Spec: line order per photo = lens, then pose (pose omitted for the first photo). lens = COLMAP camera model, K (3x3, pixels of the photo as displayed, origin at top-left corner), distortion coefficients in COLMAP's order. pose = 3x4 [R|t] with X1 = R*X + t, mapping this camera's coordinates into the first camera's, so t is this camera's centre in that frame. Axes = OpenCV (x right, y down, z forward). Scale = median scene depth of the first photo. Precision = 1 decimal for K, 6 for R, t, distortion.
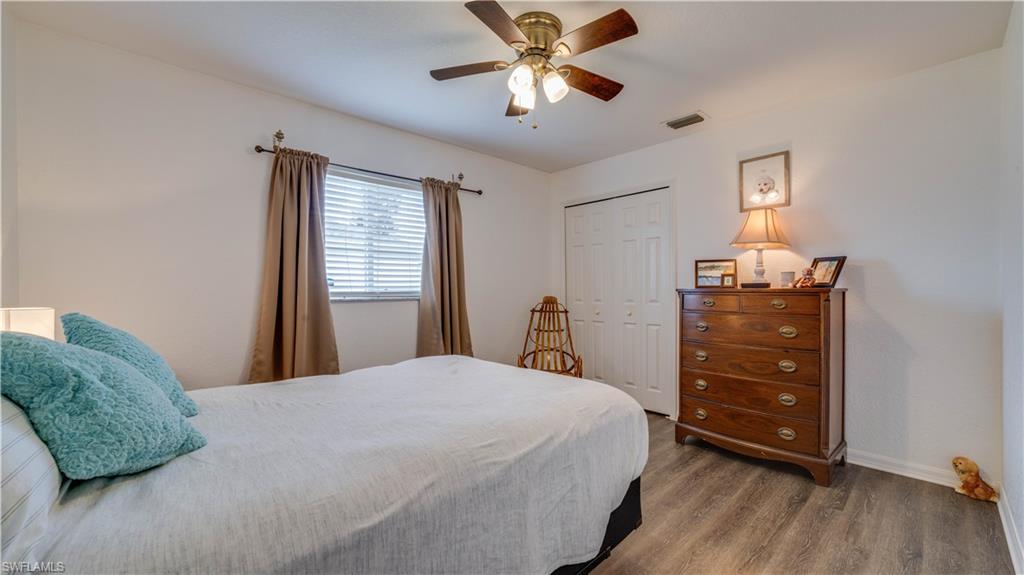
lens RADIAL K [[372.0, 0, 512.4], [0, 372.0, 288.7], [0, 0, 1]] dist [-0.000090, -0.000003]
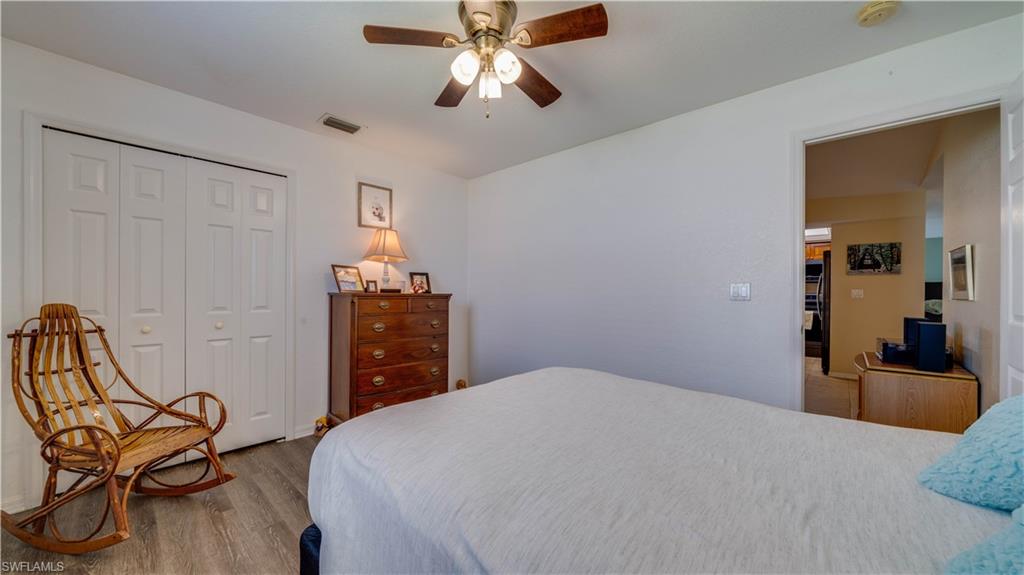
lens RADIAL K [[358.0, 0, 511.1], [0, 358.0, 292.1], [0, 0, 1]] dist [-0.005810, -0.000202]
pose [[0.003343, 0.020502, 0.999784, -0.483041], [-0.007894, 0.999759, -0.020476, 0.014745], [-0.999963, -0.007824, 0.003504, 0.532170]]
